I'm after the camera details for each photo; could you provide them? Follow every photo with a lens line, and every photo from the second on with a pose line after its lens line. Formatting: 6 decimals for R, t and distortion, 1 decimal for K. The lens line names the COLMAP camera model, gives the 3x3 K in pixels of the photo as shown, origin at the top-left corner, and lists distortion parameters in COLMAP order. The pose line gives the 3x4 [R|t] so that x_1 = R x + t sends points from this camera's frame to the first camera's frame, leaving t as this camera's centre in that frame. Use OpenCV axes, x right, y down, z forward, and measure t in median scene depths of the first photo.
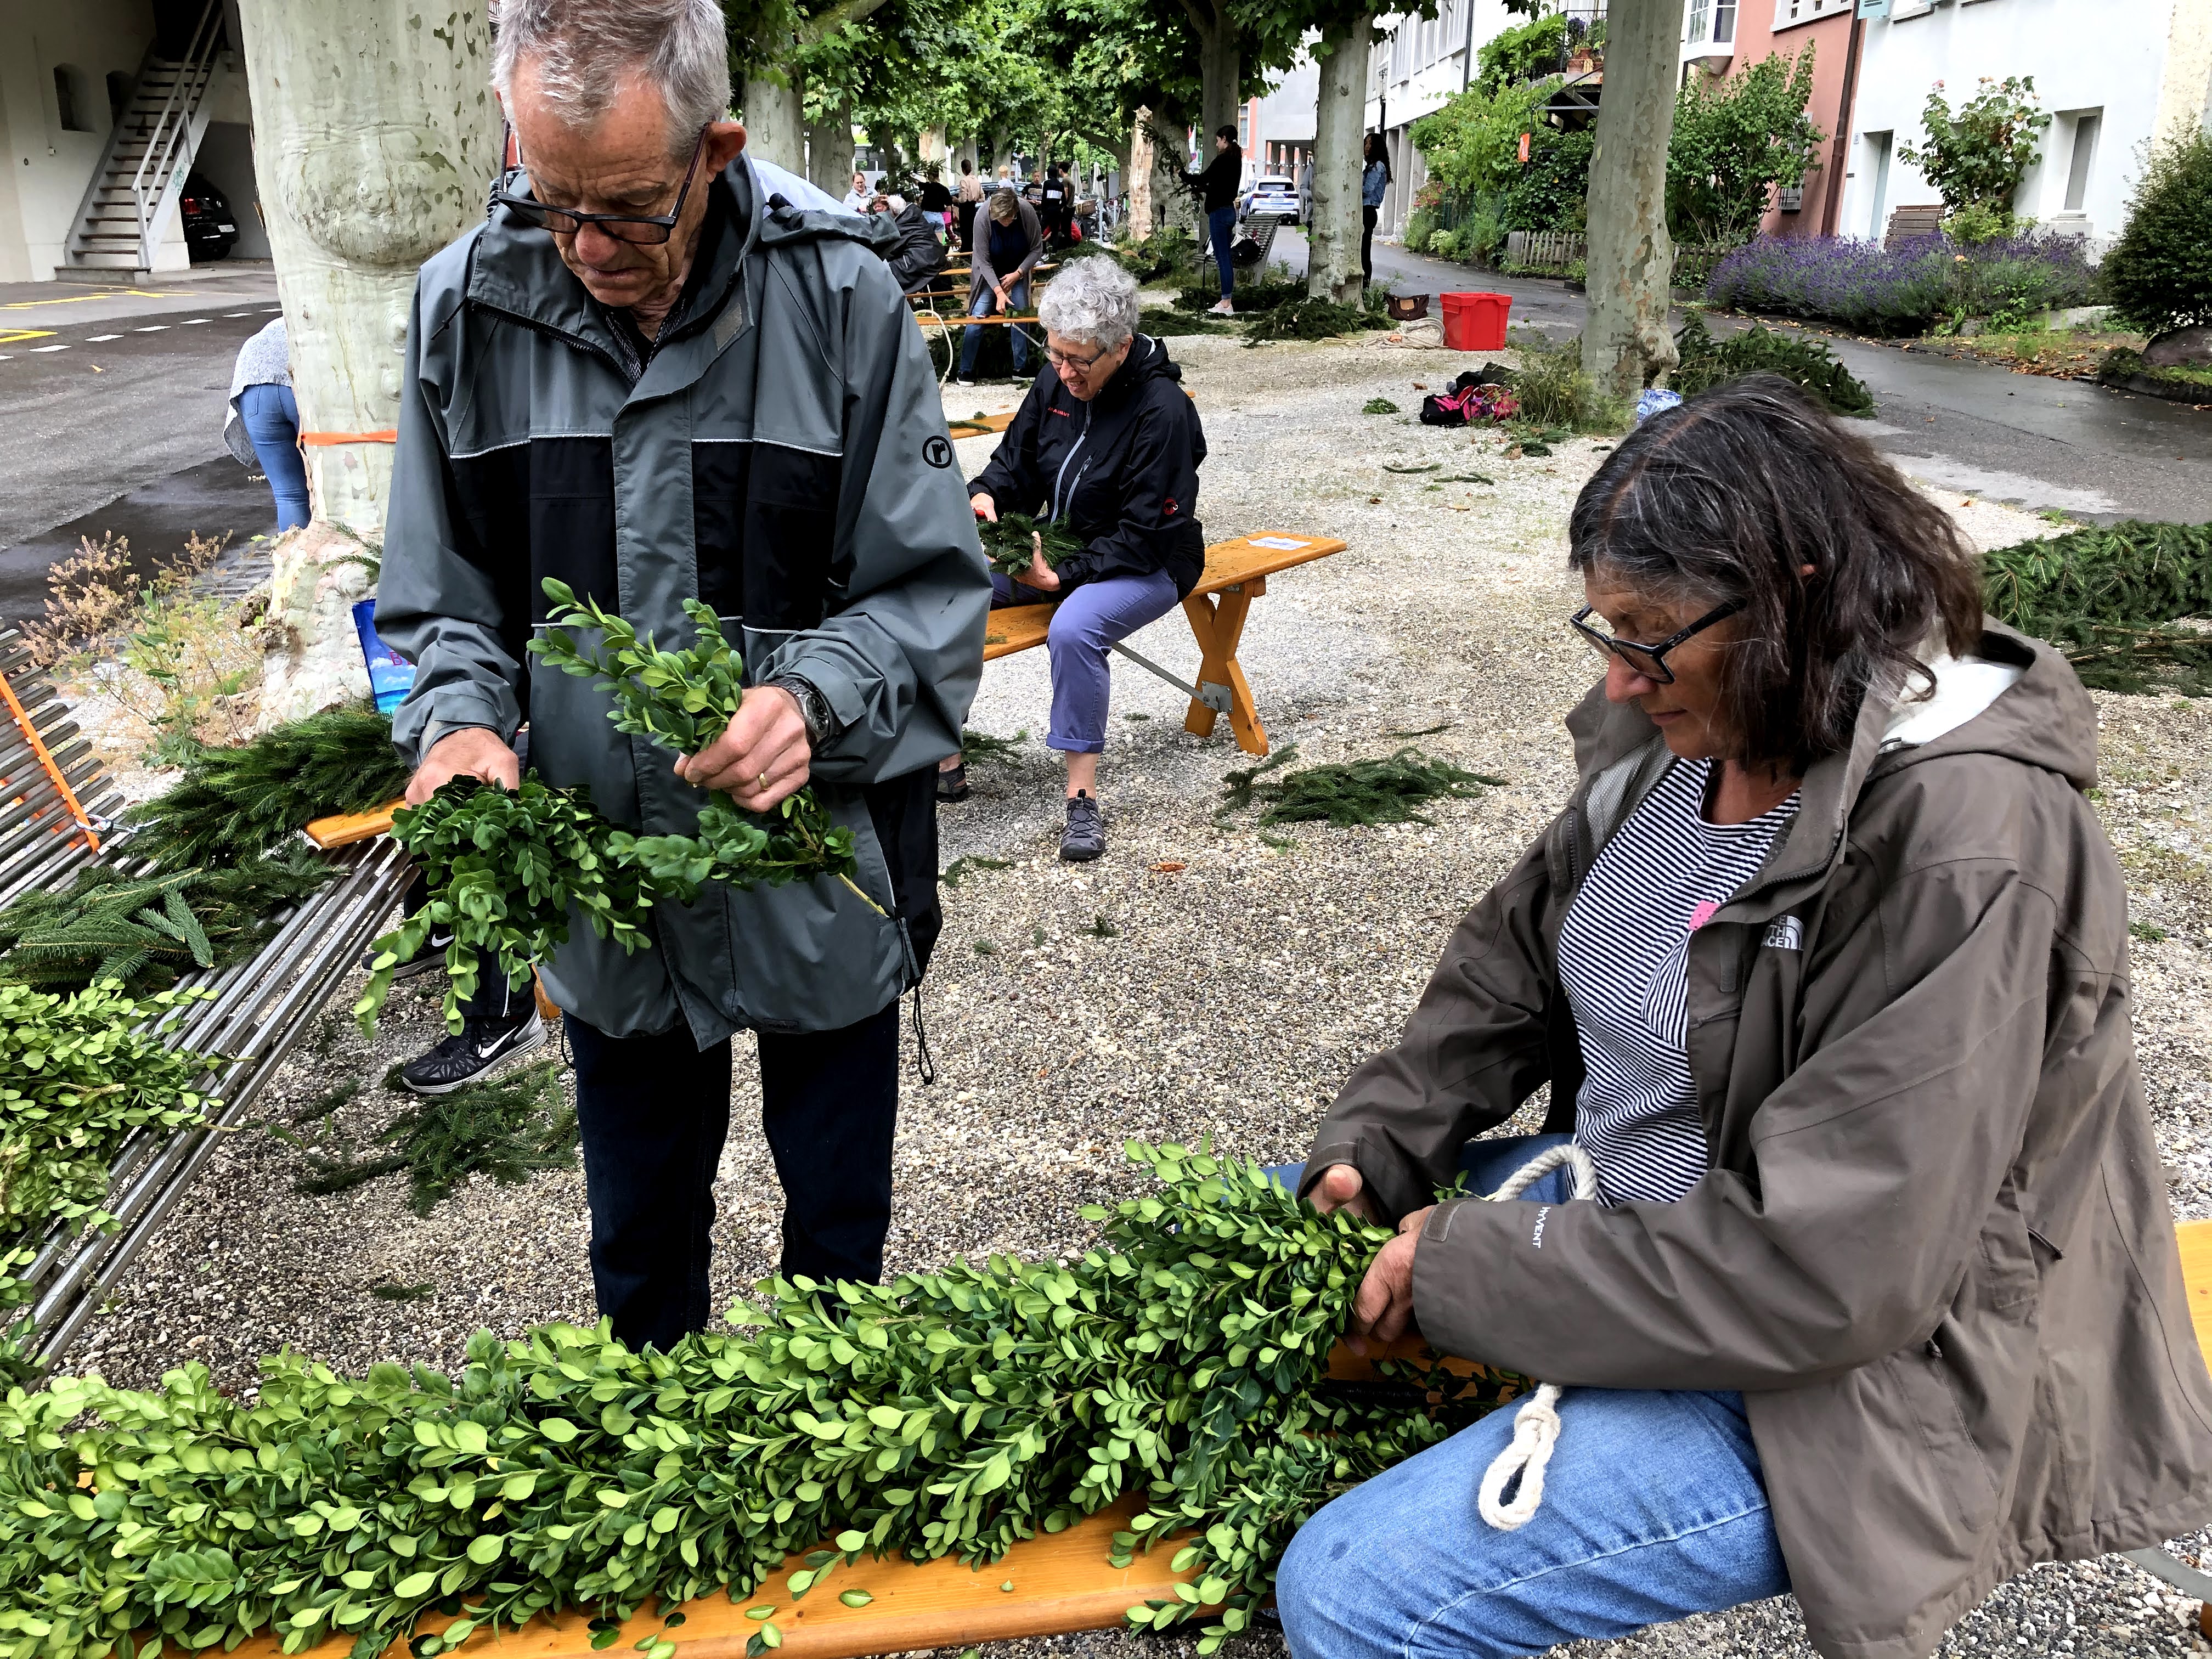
lens RADIAL K [[1772.1, 0, 1103.3], [0, 1772.1, 839.7], [0, 0, 1]] dist [0.001803, -0.010146]
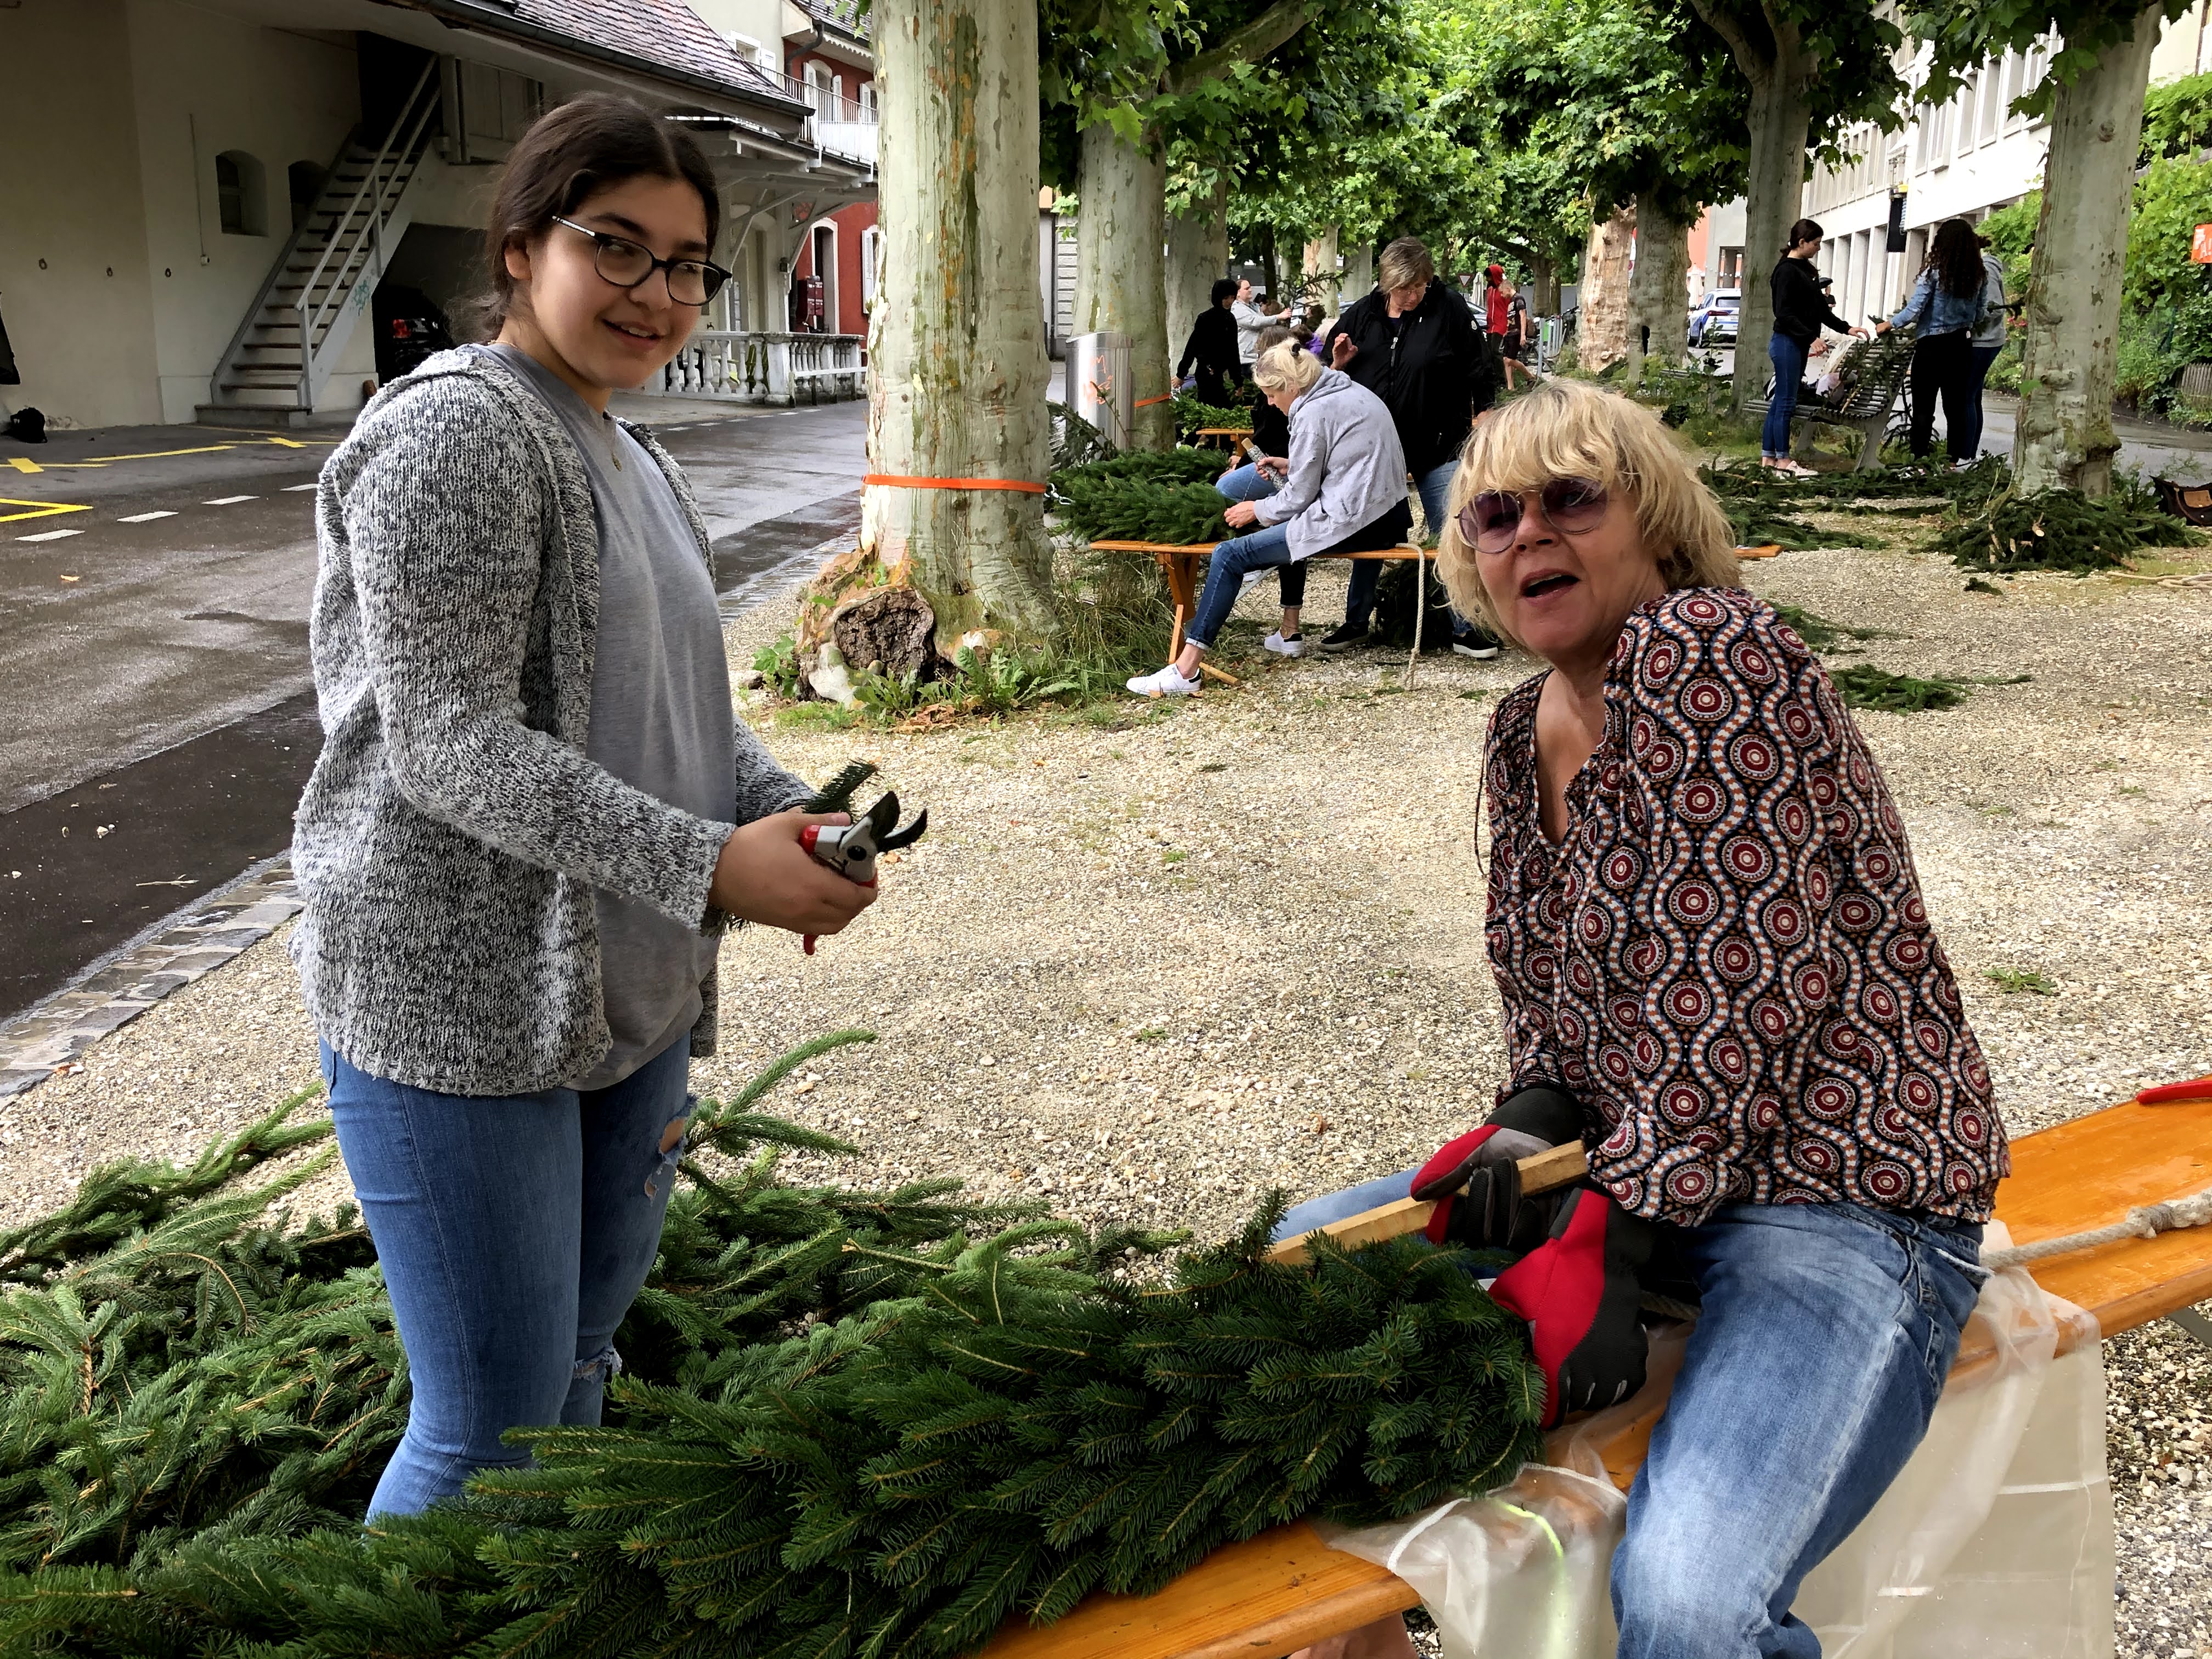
lens RADIAL K [[2079.6, 0, 1103.6], [0, 2079.6, 824.0], [0, 0, 1]] dist [-0.007614, 0.000000]
pose [[0.983200, 0.040938, -0.177879, -0.027661], [-0.059841, 0.992959, -0.102237, -0.060415], [0.172441, 0.111164, 0.978727, 0.166457]]
